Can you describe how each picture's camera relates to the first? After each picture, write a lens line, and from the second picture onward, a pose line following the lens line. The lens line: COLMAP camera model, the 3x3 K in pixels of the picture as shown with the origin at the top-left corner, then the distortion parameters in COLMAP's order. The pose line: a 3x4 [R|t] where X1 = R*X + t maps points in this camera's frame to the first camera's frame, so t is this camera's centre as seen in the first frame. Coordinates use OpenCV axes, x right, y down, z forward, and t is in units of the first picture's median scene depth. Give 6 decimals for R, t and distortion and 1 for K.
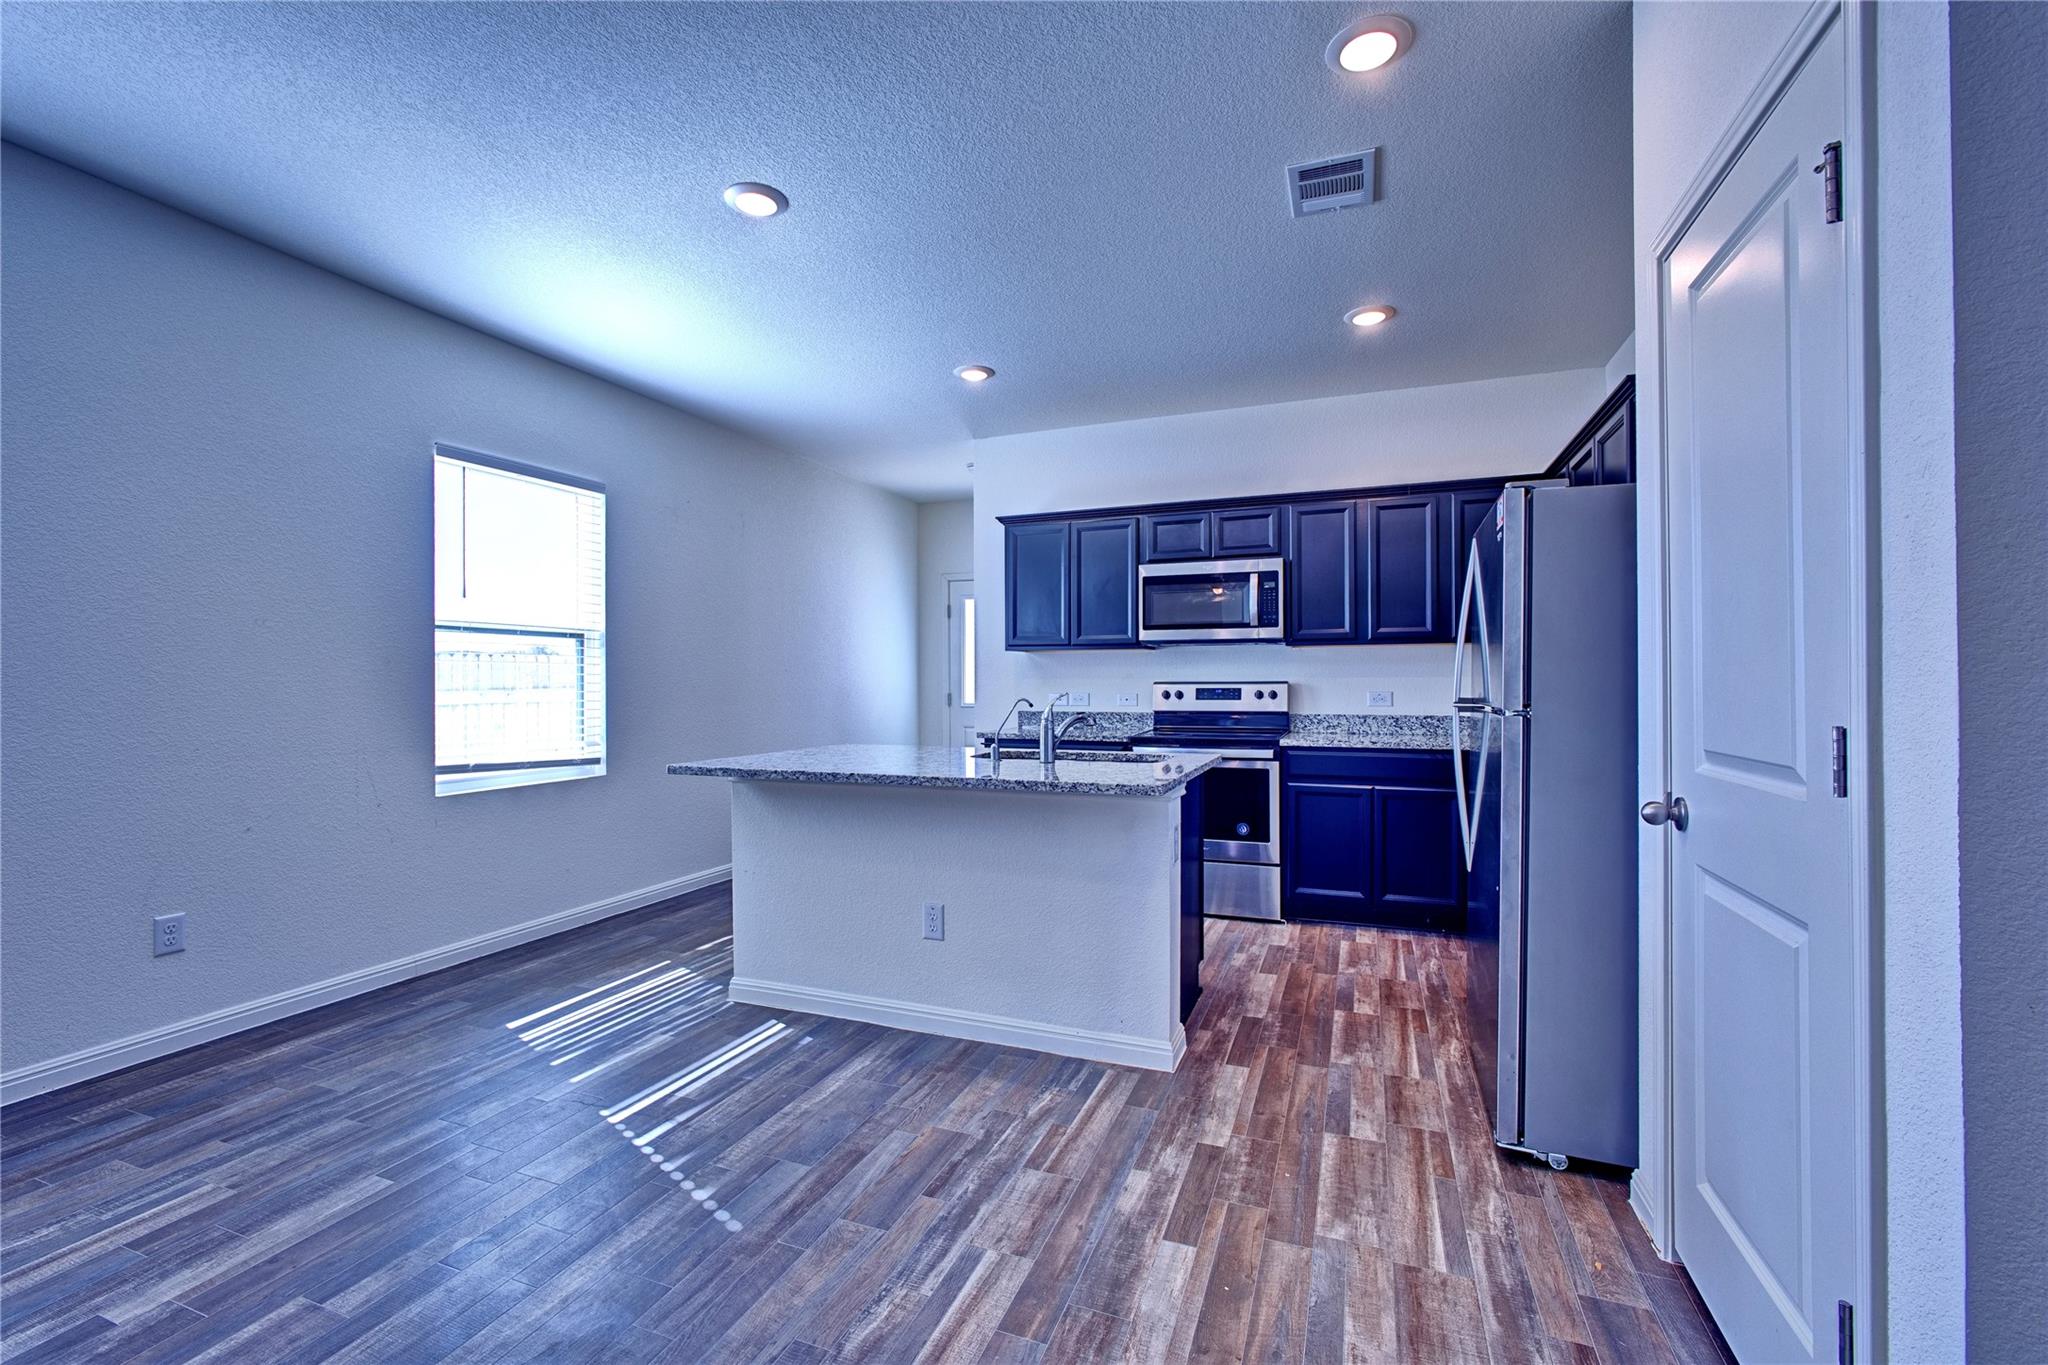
lens RADIAL K [[865.9, 0, 1024.0], [0, 865.9, 682.5], [0, 0, 1]] dist [-0.017025, 0.006636]
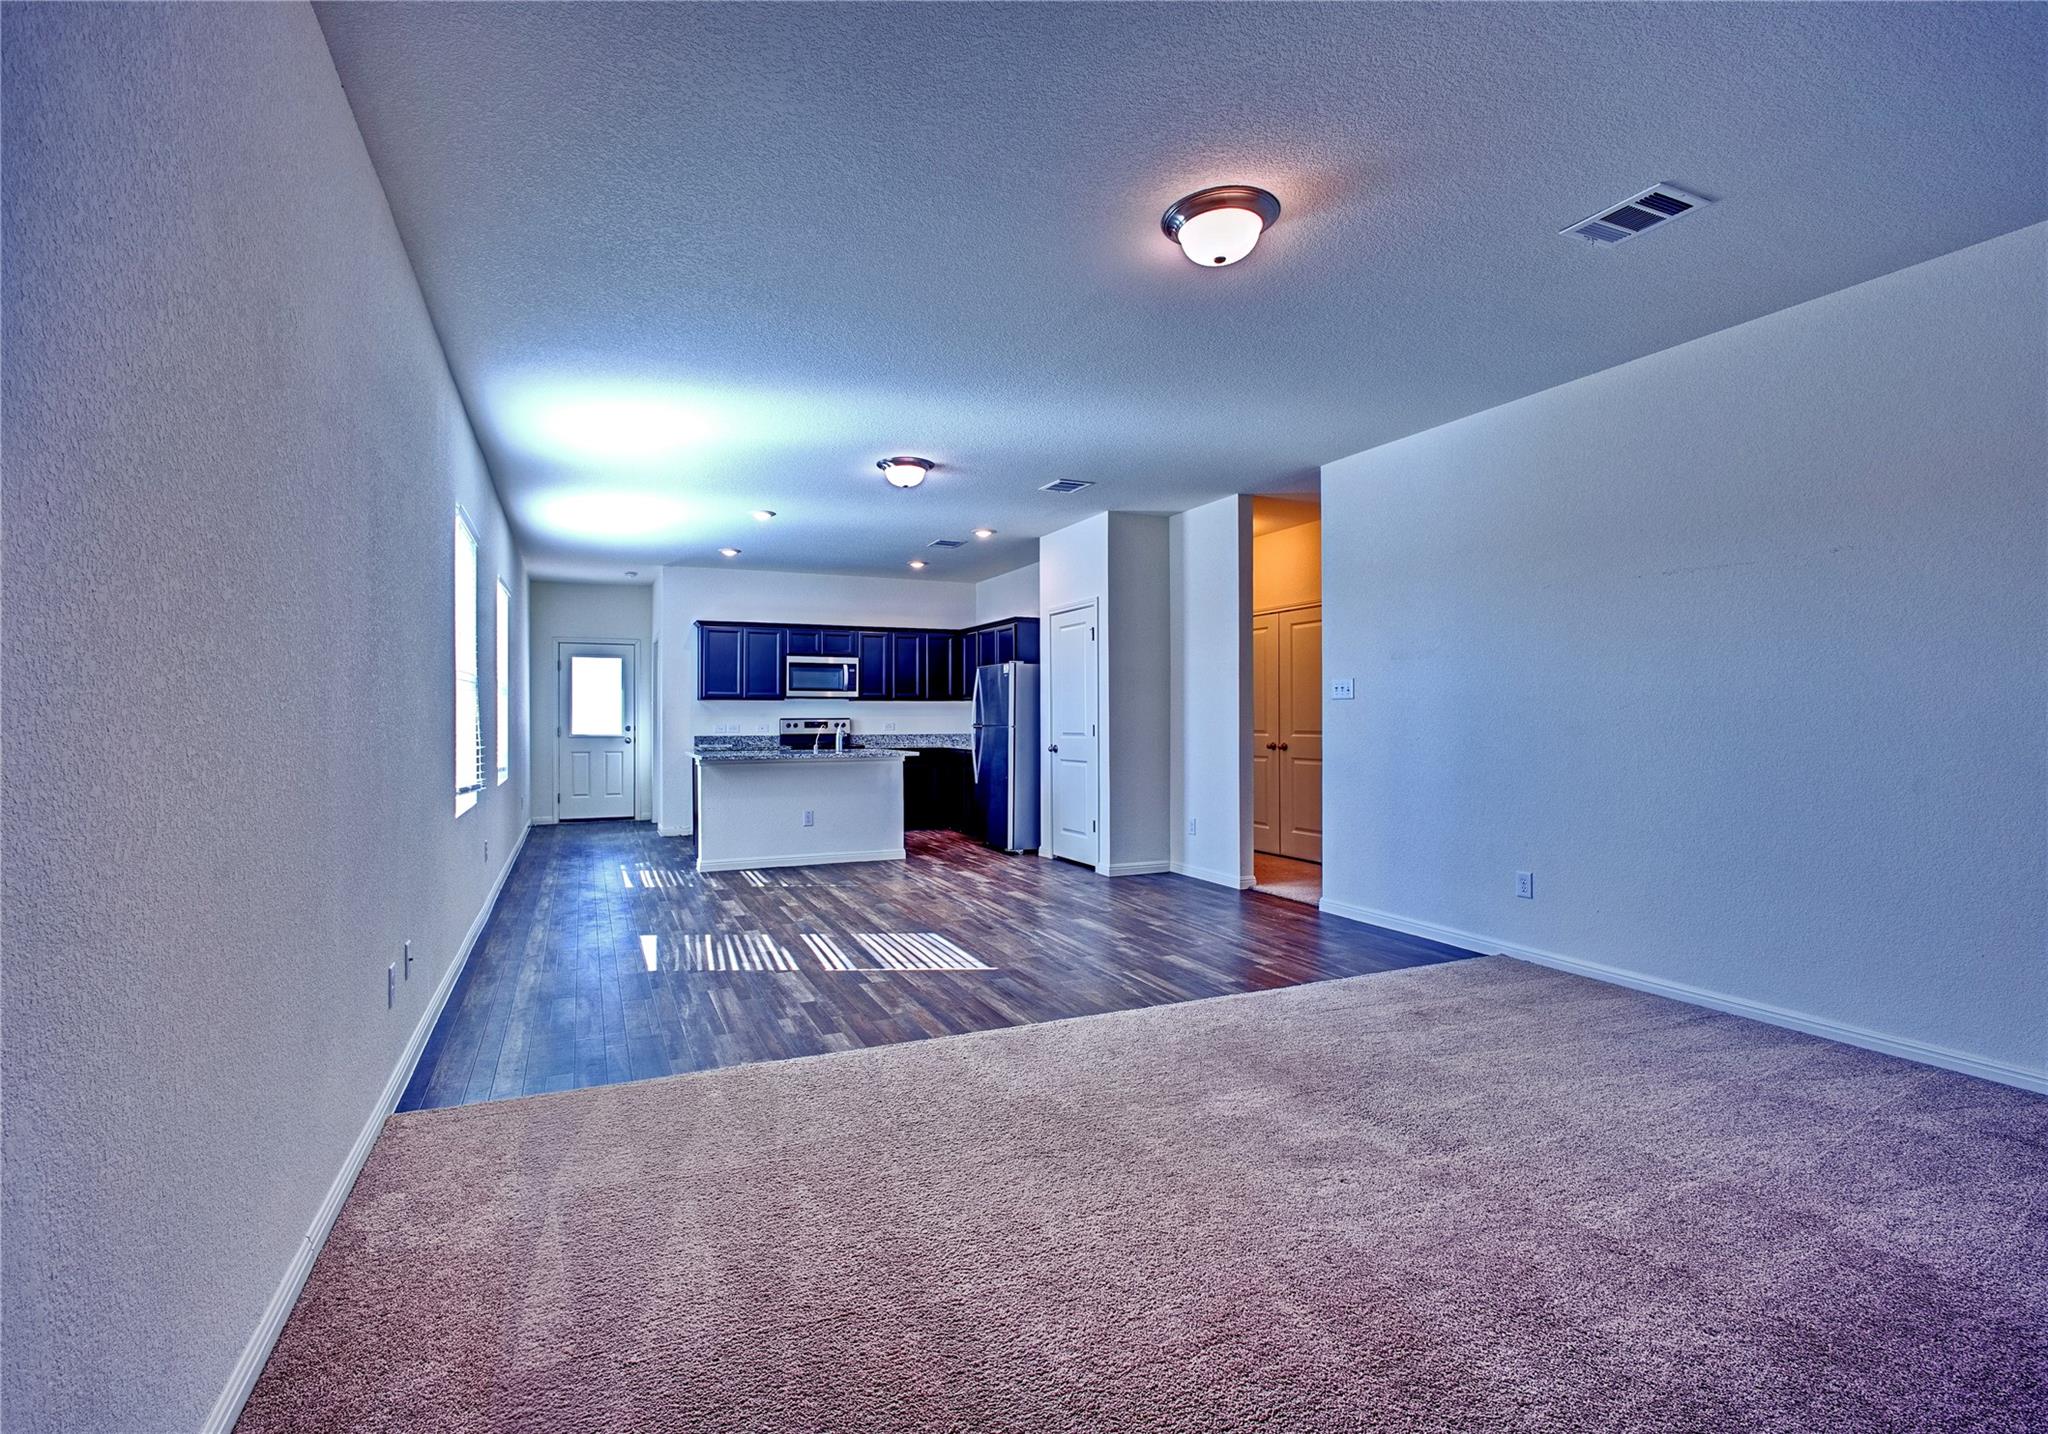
lens RADIAL K [[909.8, 0, 984.7], [0, 909.8, 733.9], [0, 0, 1]] dist [-0.020852, 0.000025]
pose [[0.706819, -0.010656, 0.707314, -1.246403], [0.001088, 0.999902, 0.013977, 0.007952], [-0.707394, -0.009109, 0.706761, -0.905787]]
